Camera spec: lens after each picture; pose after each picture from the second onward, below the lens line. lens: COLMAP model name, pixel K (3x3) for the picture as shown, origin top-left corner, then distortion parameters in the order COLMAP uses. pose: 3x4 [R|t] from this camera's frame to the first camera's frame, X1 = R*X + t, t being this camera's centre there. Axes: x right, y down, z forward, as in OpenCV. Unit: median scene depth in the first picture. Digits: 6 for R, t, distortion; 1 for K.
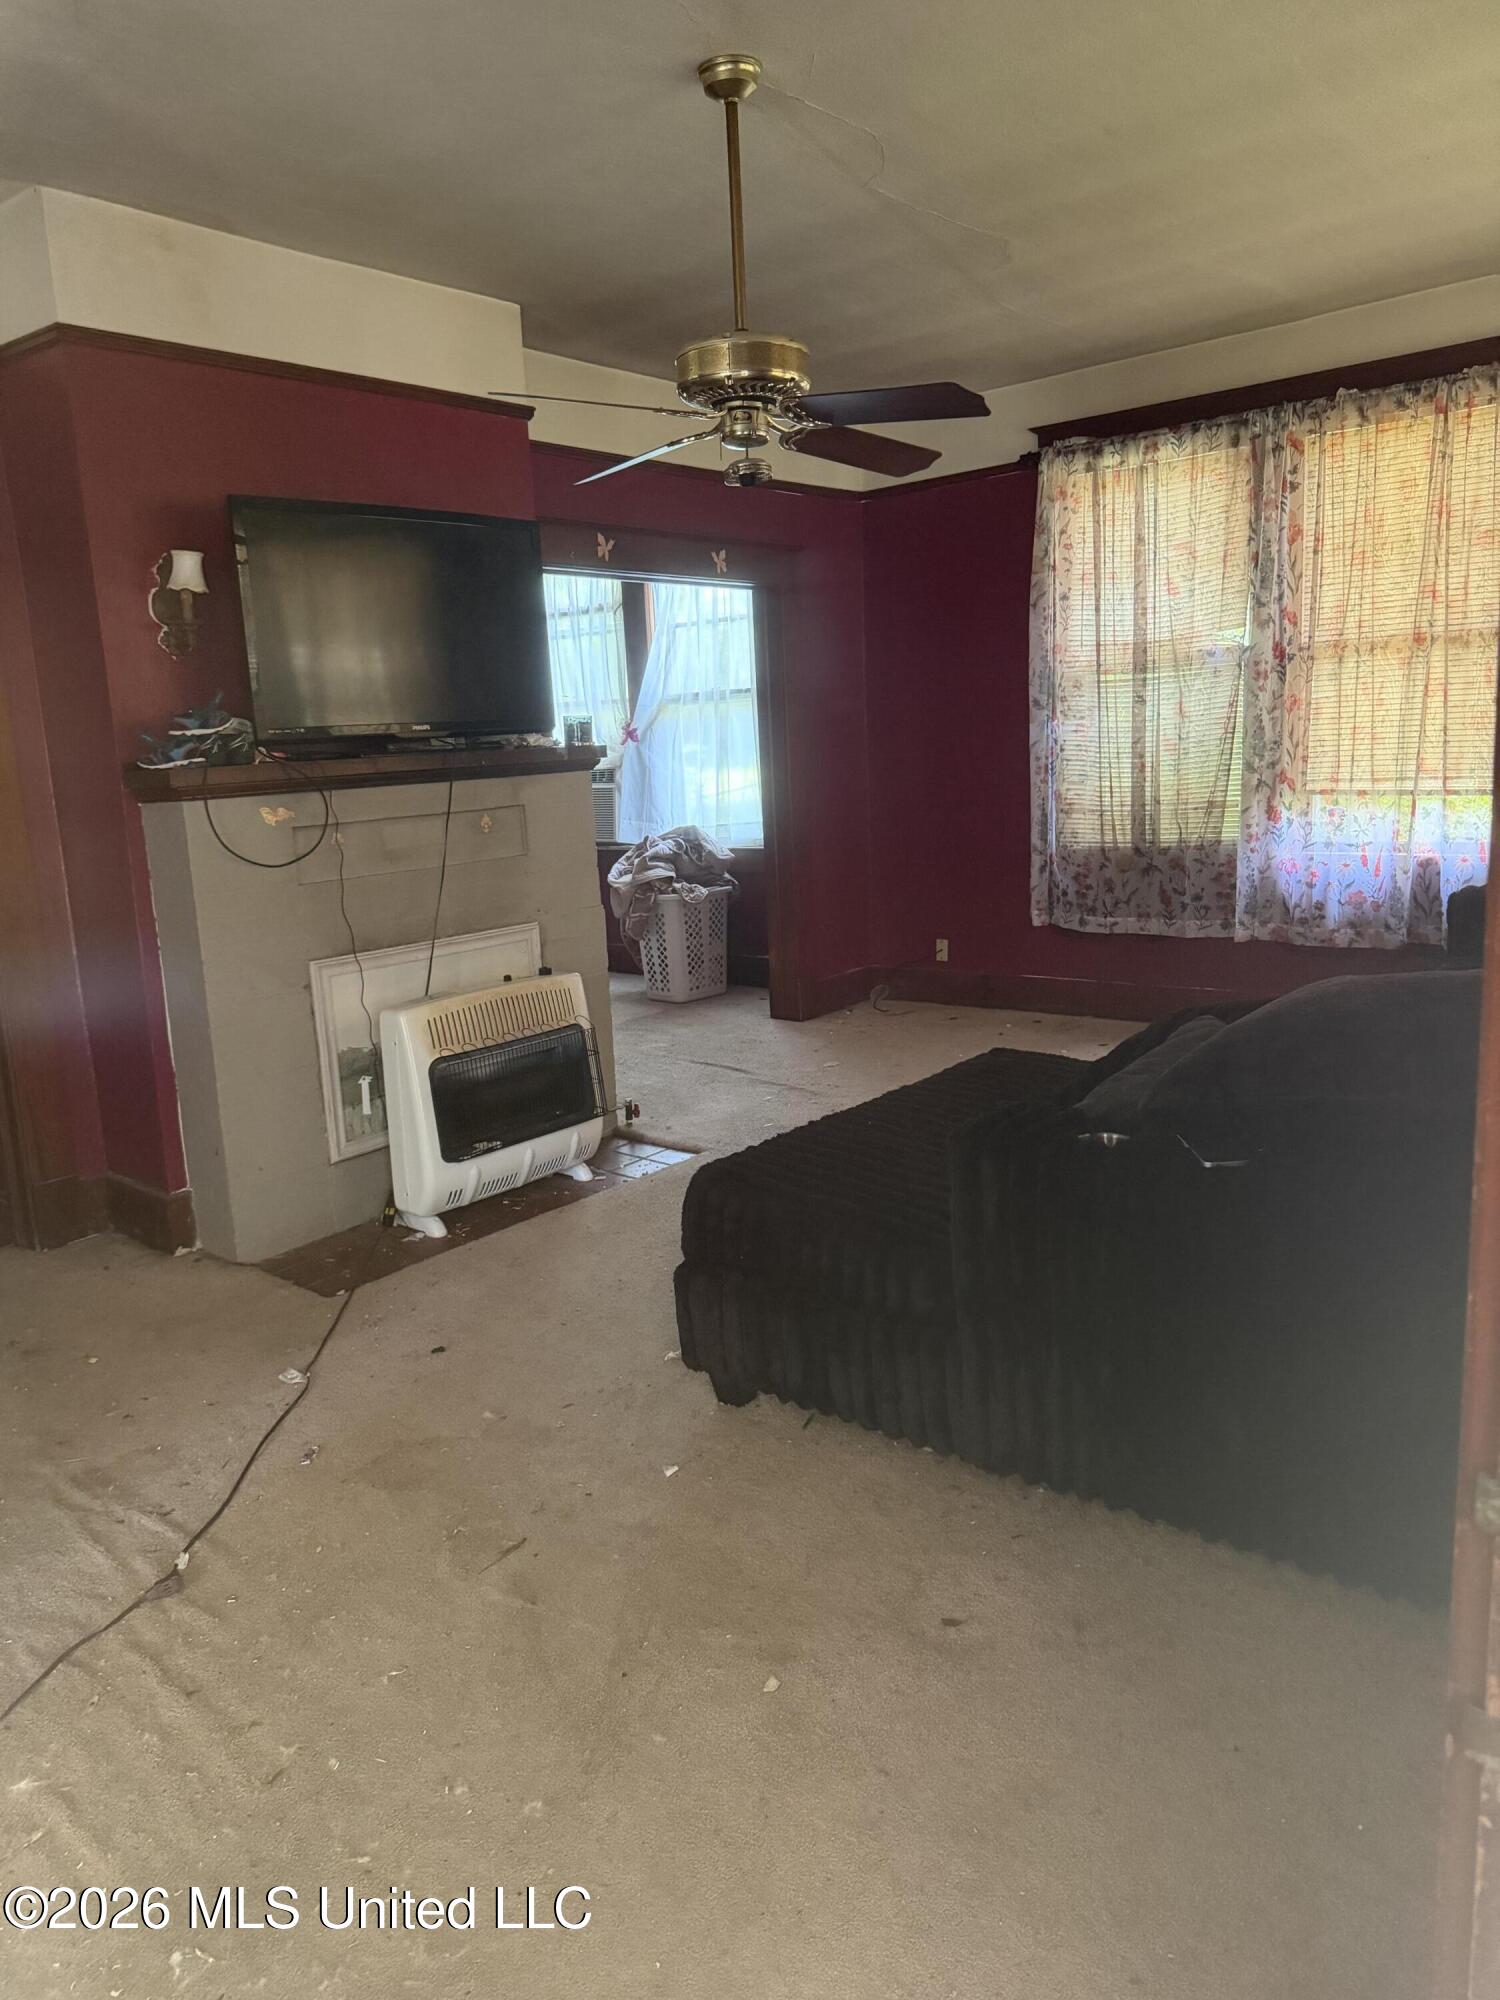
lens RADIAL K [[1425.1, 0, 744.3], [0, 1425.1, 994.5], [0, 0, 1]] dist [0.046047, -0.041430]
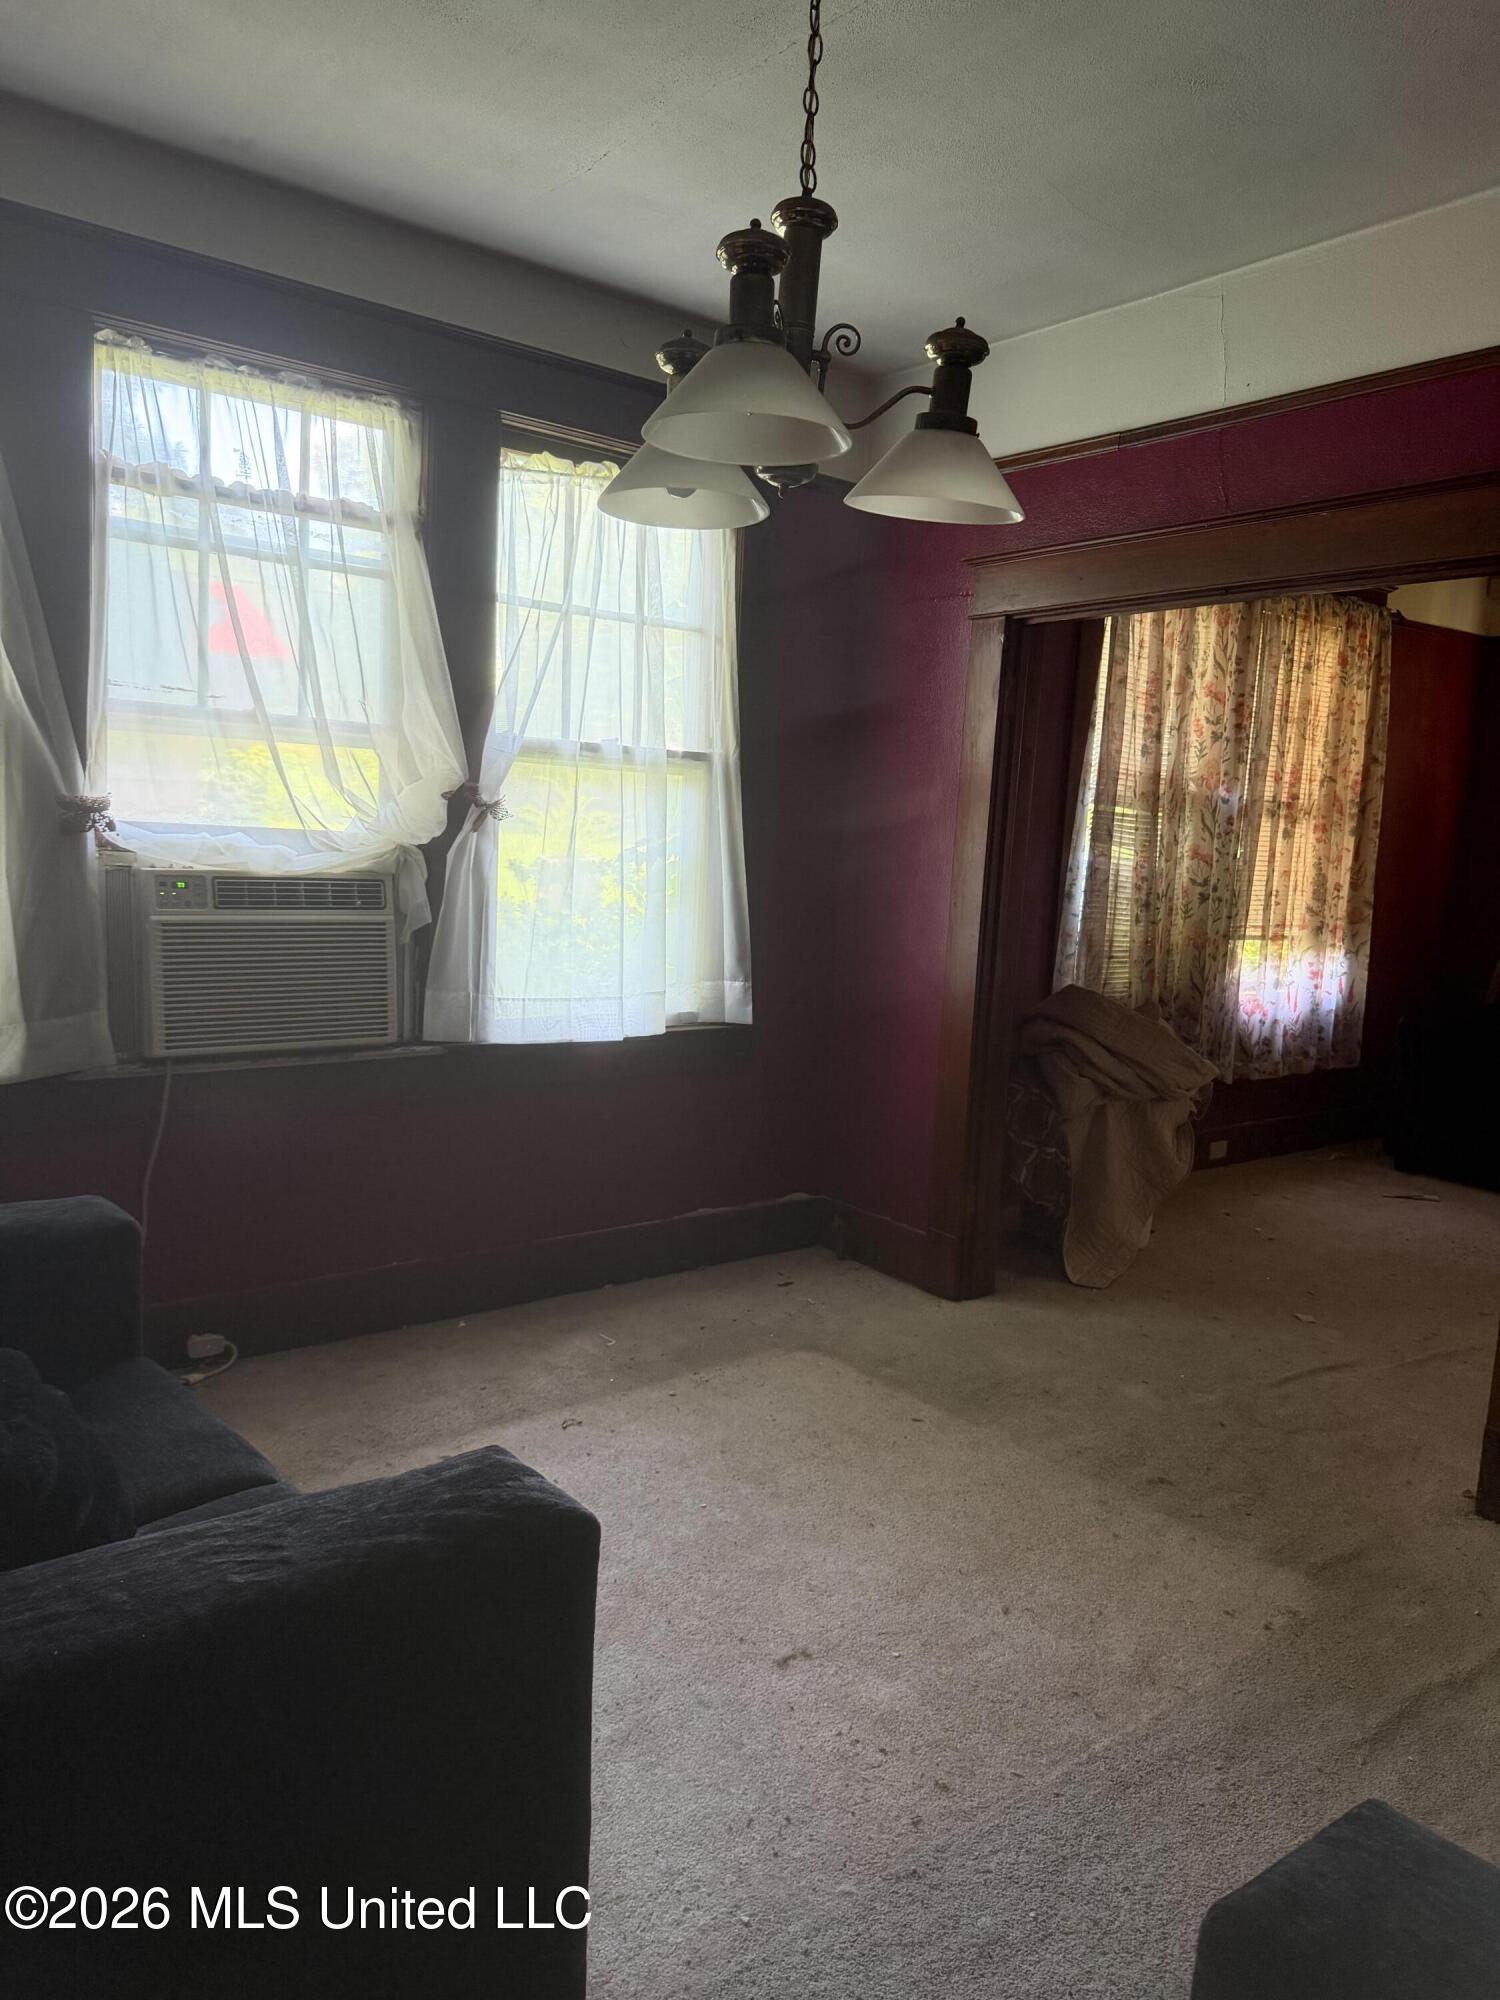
lens RADIAL K [[1425.1, 0, 750.6], [0, 1425.1, 1004.3], [0, 0, 1]] dist [0.046047, -0.041430]
pose [[0.186935, -0.064208, 0.980272, -0.667254], [0.125657, 0.991228, 0.040963, -0.168573], [-0.974303, 0.115520, 0.193364, 1.082377]]
